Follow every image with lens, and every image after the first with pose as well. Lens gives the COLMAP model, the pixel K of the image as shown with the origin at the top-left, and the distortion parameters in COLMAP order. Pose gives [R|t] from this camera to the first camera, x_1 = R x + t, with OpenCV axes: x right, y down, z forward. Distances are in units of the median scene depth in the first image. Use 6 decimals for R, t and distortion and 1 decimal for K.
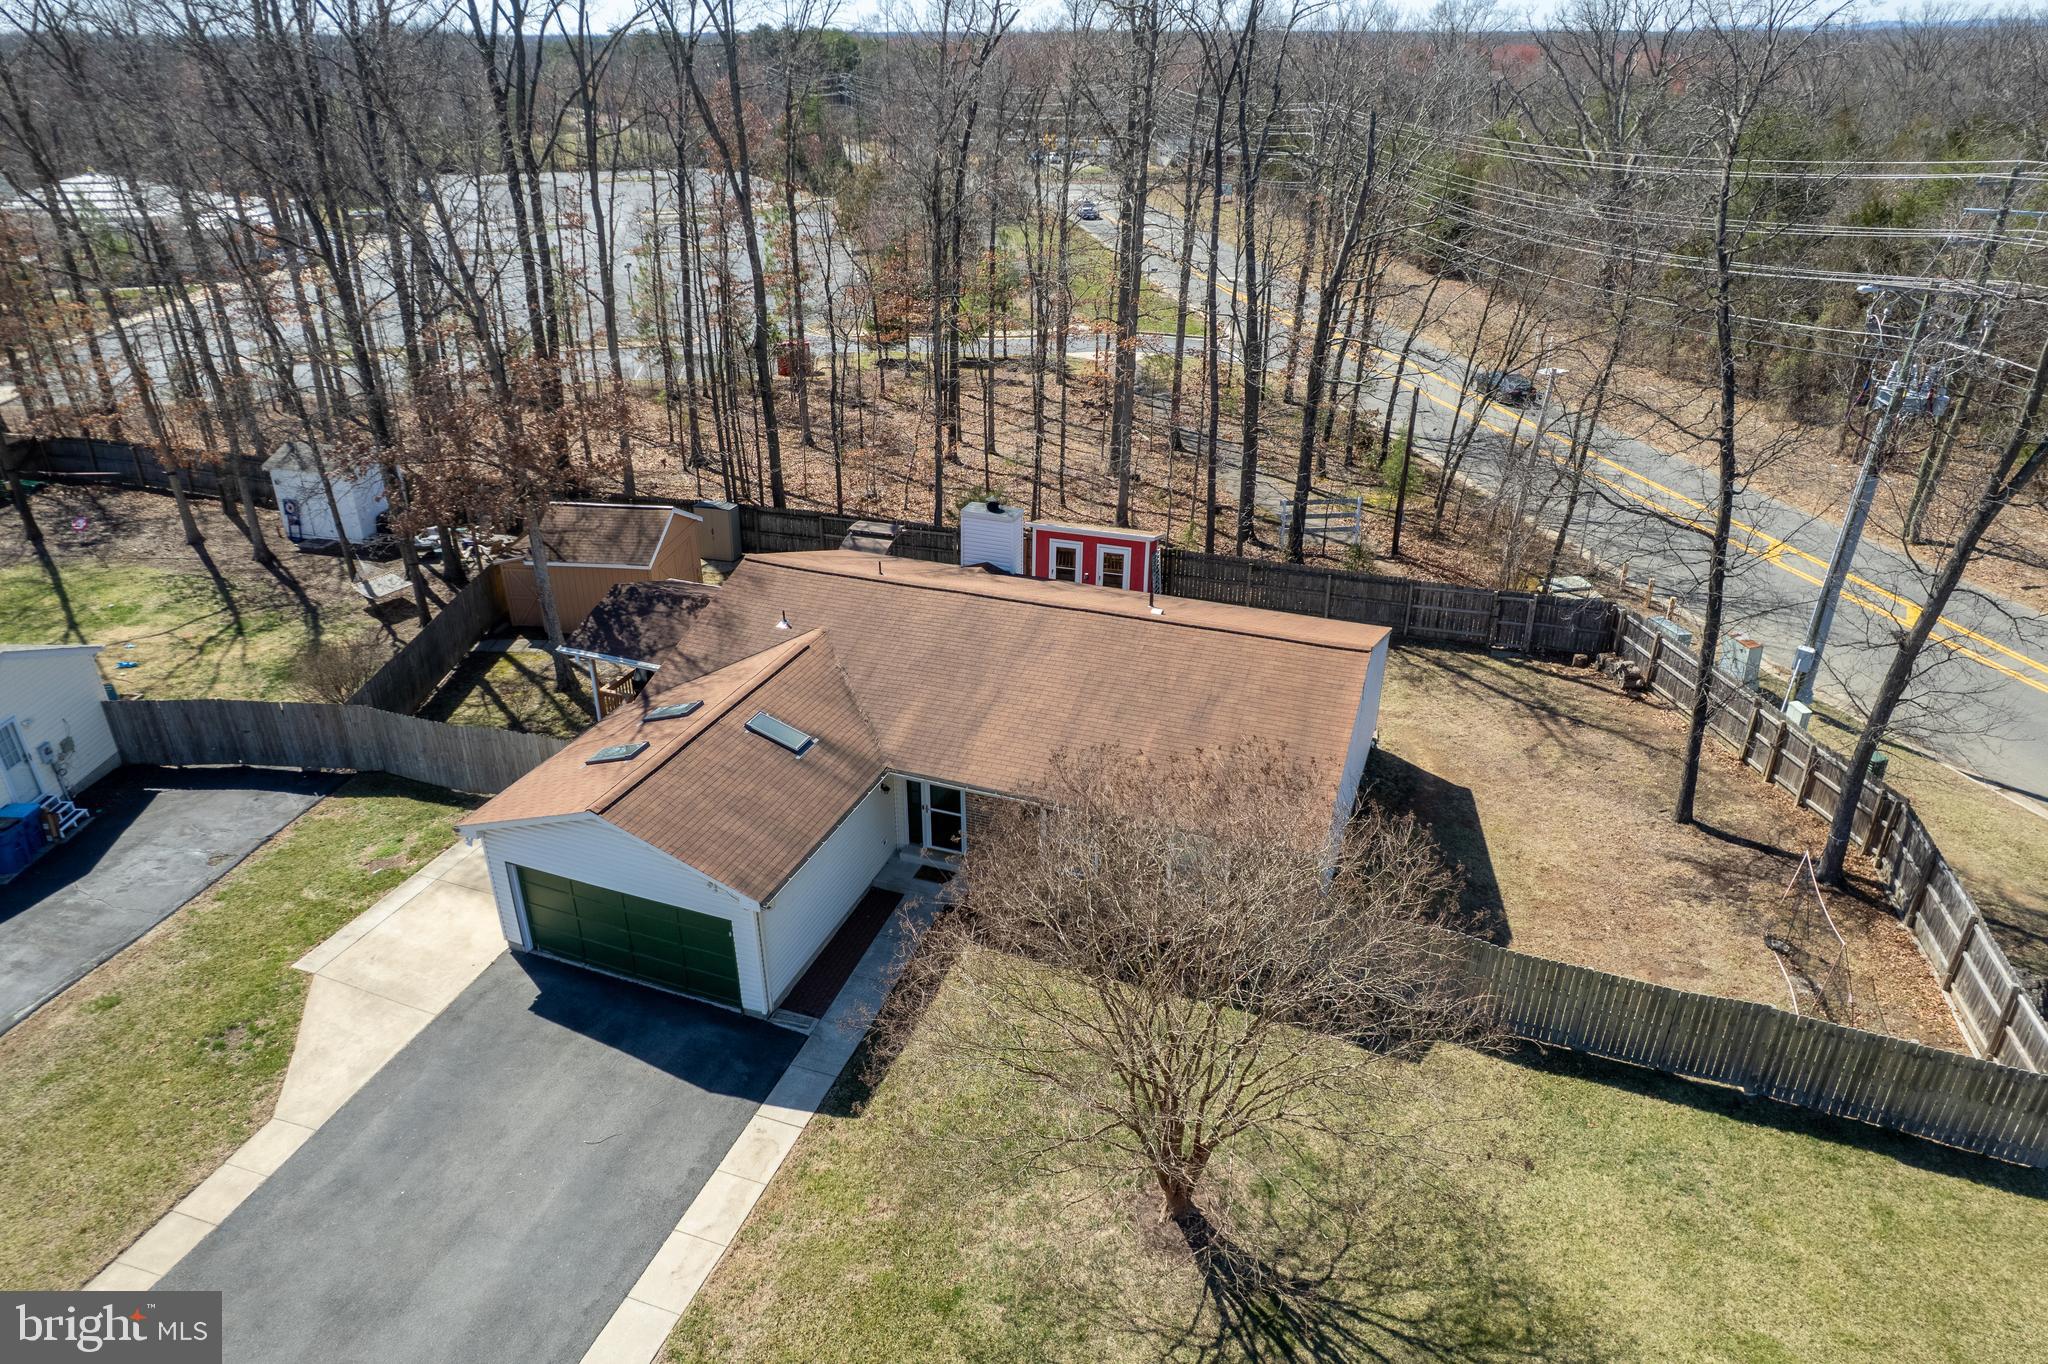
lens RADIAL K [[1306.7, 0, 1021.9], [0, 1306.7, 676.5], [0, 0, 1]] dist [-0.069515, 0.055682]
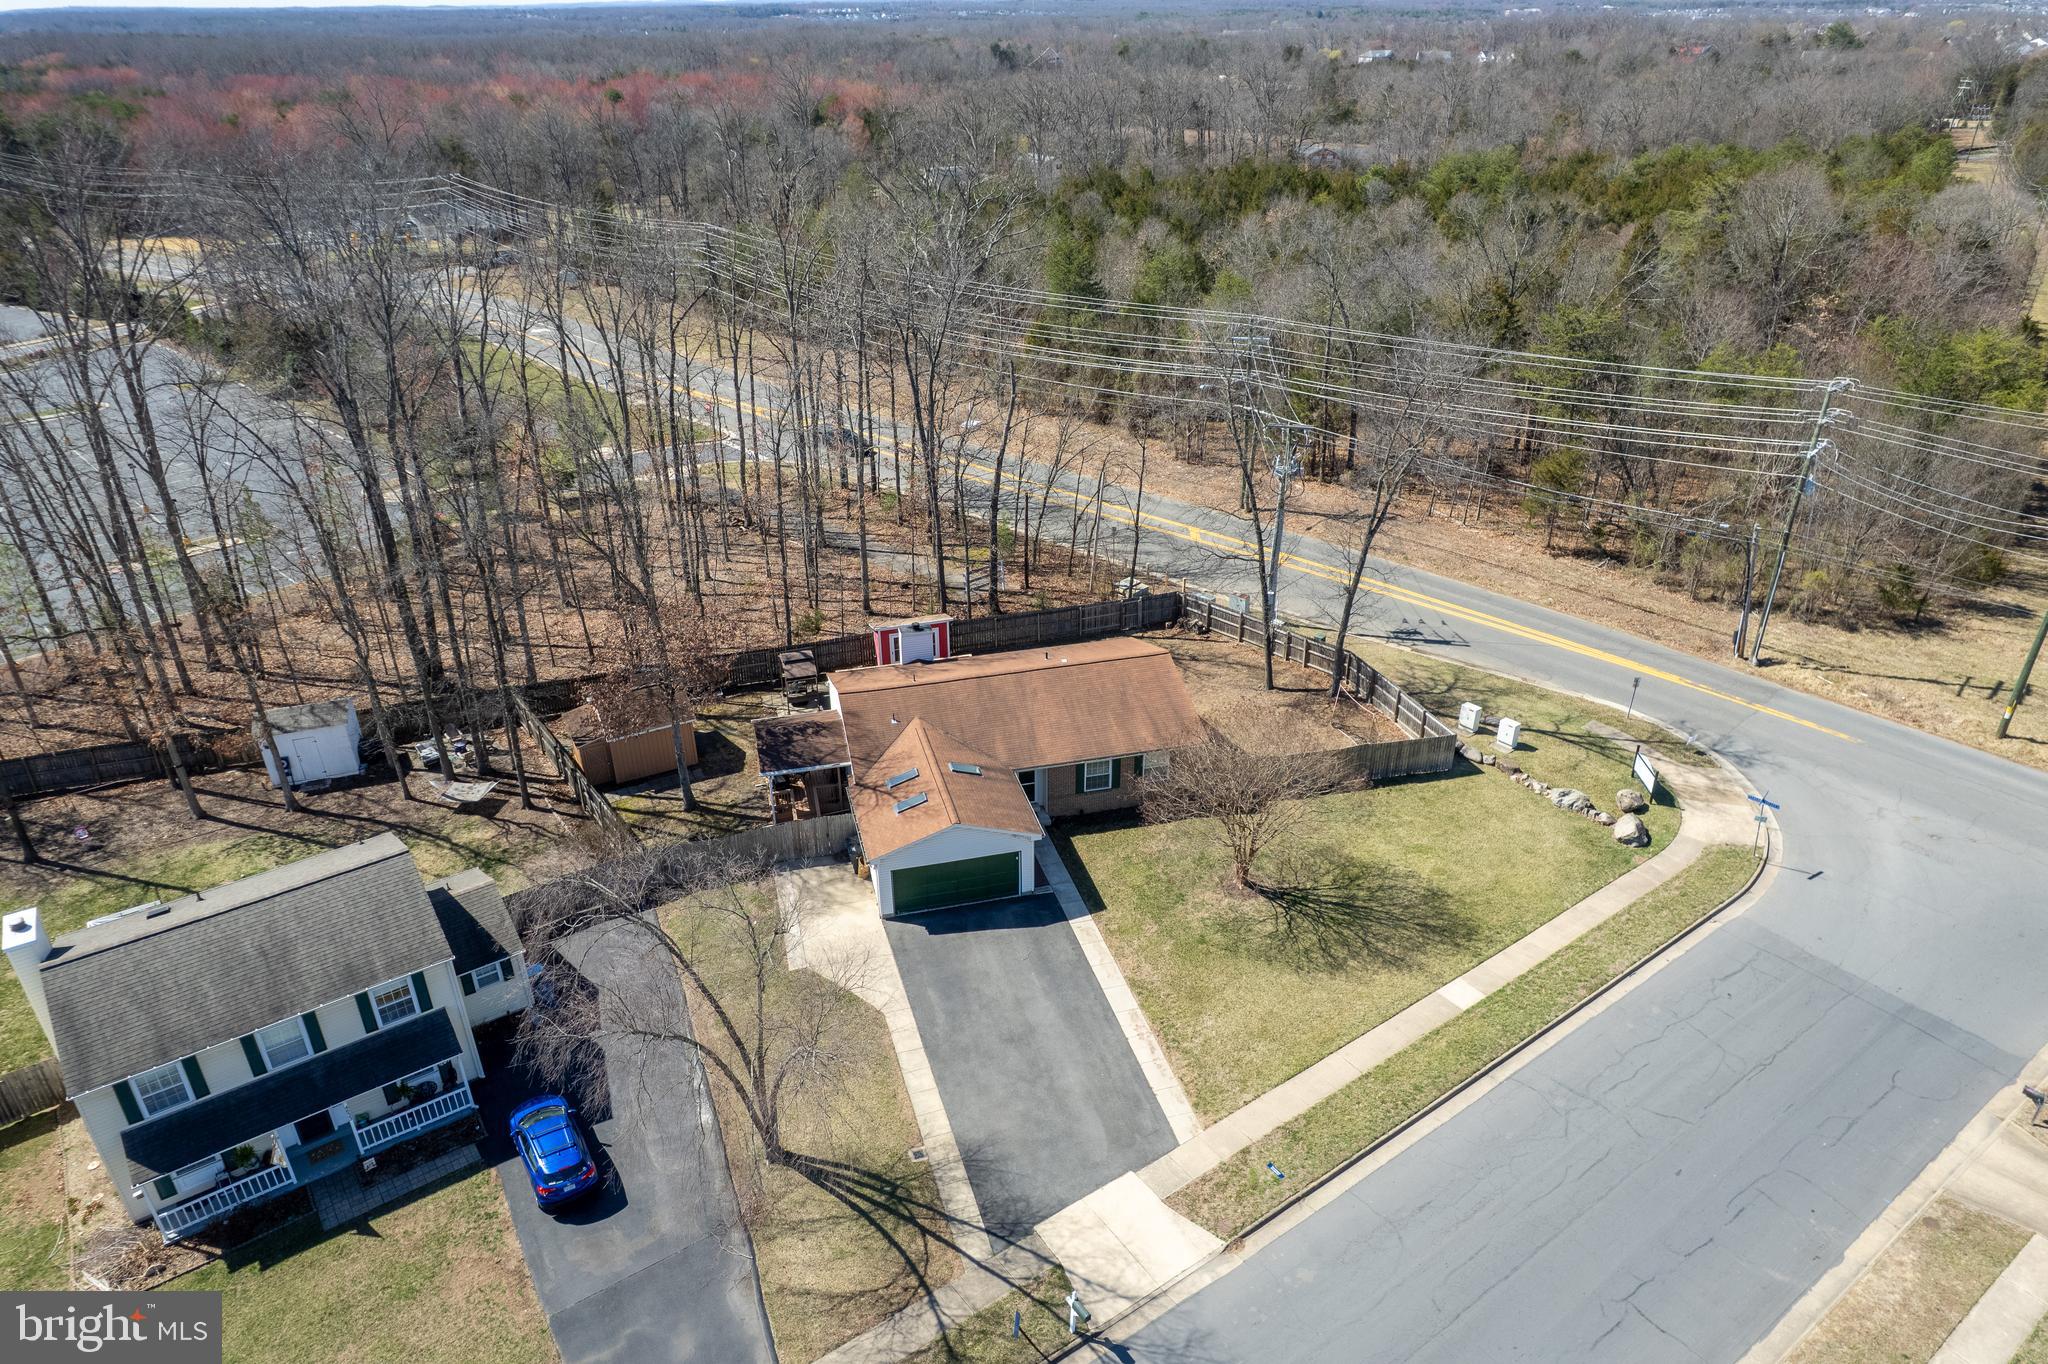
lens RADIAL K [[1306.7, 0, 1020.8], [0, 1306.7, 676.9], [0, 0, 1]] dist [-0.069515, 0.055682]
pose [[0.814814, -0.271991, 0.511956, -0.994508], [0.262373, 0.960503, 0.092707, -0.232087], [-0.516951, 0.058784, 0.853994, -0.690506]]
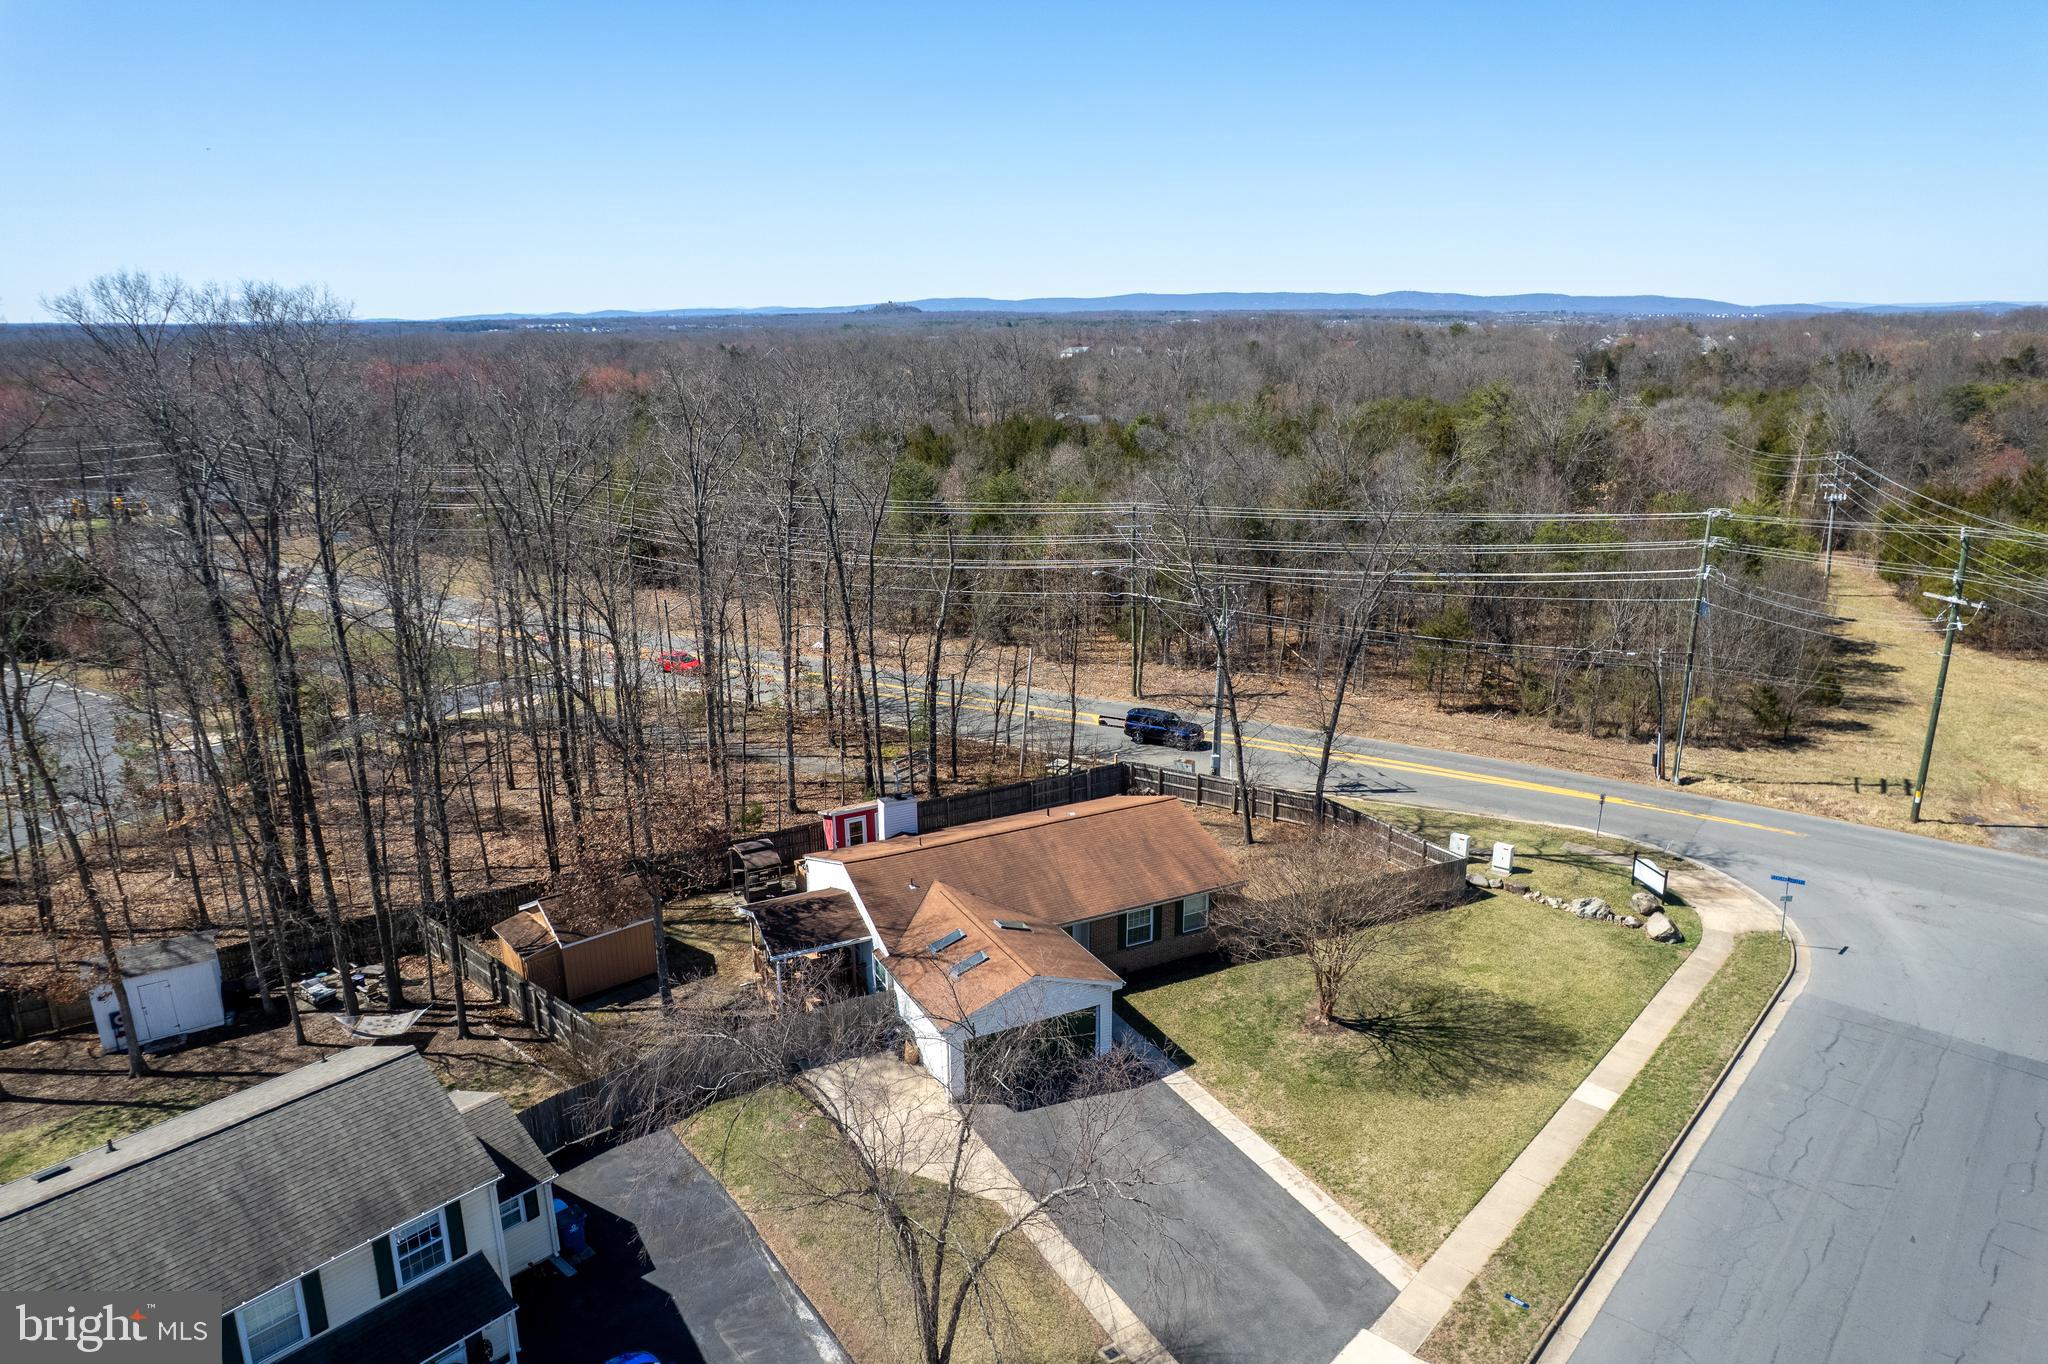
lens RADIAL K [[1306.7, 0, 1021.8], [0, 1306.7, 681.1], [0, 0, 1]] dist [-0.069515, 0.055682]
pose [[0.670039, -0.200312, 0.714789, -1.247492], [0.332367, 0.941949, -0.047588, -0.165812], [-0.663762, 0.269458, 0.697719, -0.310092]]
